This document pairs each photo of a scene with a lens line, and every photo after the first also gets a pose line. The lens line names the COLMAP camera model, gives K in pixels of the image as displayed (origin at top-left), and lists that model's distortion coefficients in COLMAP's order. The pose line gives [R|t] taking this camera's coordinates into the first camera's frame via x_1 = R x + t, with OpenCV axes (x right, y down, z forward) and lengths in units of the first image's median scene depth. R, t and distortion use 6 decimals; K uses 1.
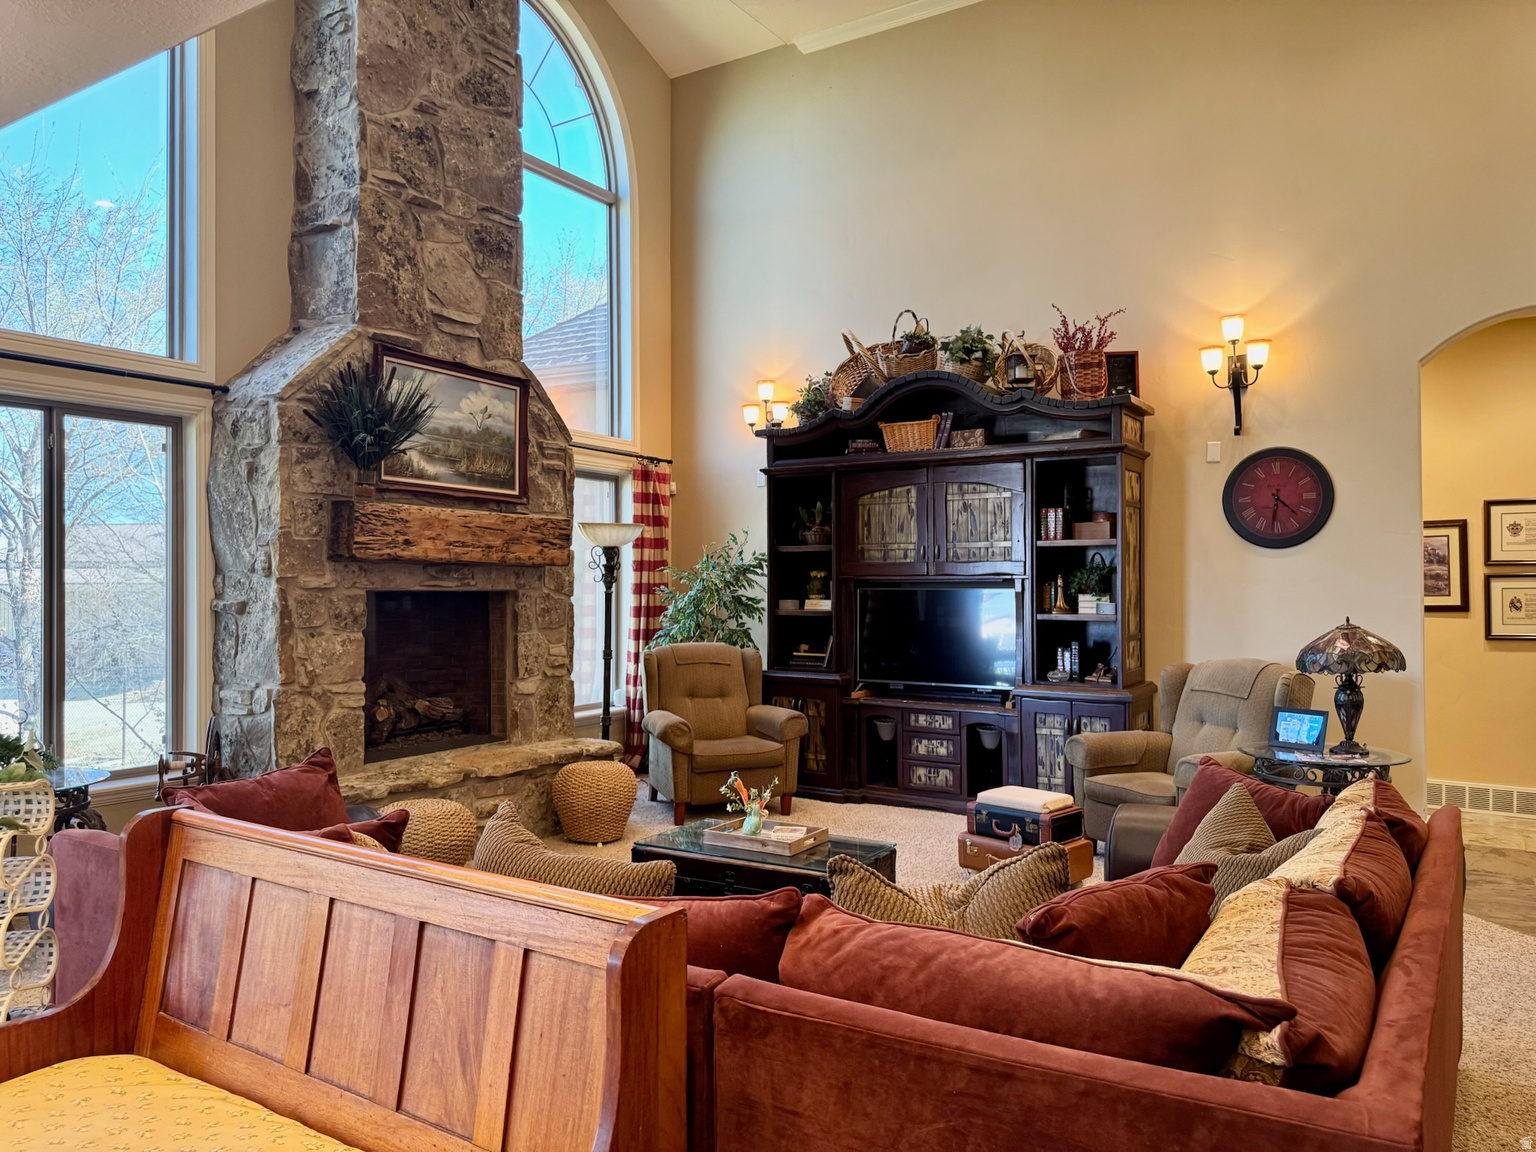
lens RADIAL K [[1074.5, 0, 763.8], [0, 1074.5, 581.1], [0, 0, 1]] dist [0.090149, -0.126527]
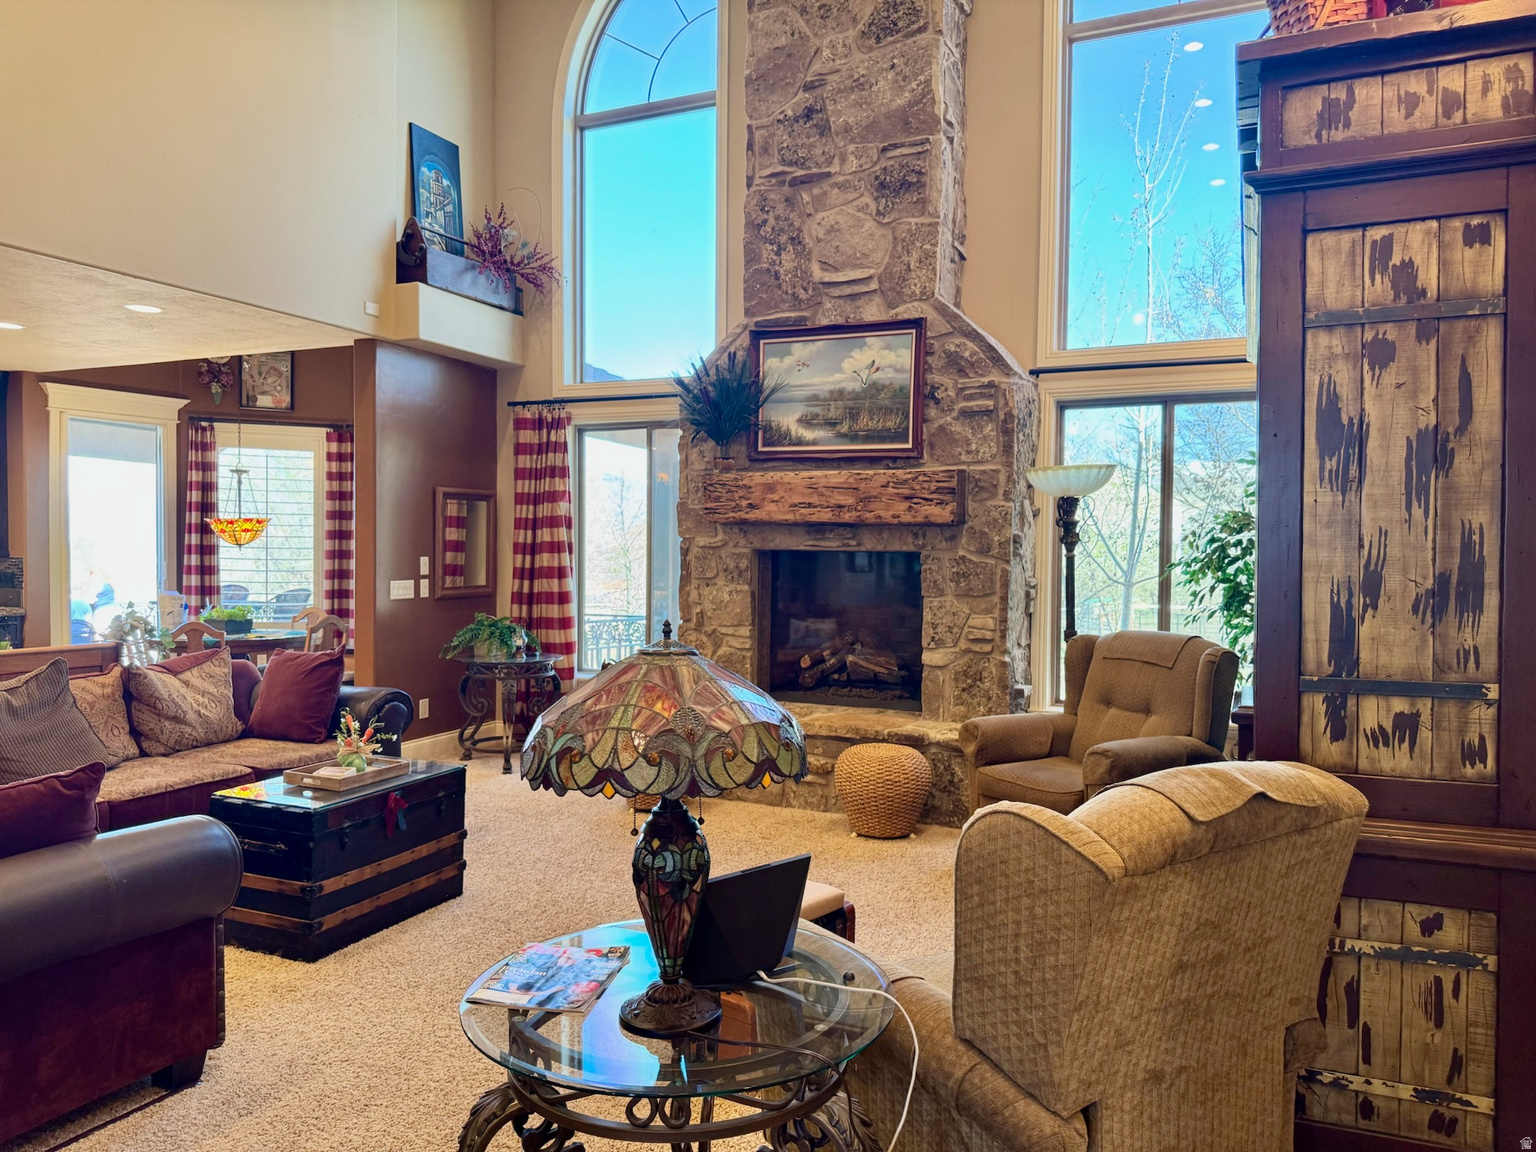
lens RADIAL K [[1070.6, 0, 768.0], [0, 1070.6, 576.0], [0, 0, 1]] dist [0.187682, -0.372788]
pose [[0.148374, 0.028020, -0.988534, 0.713905], [-0.005796, 0.999606, 0.027464, 0.005457], [0.988914, 0.001654, 0.148478, 0.792120]]
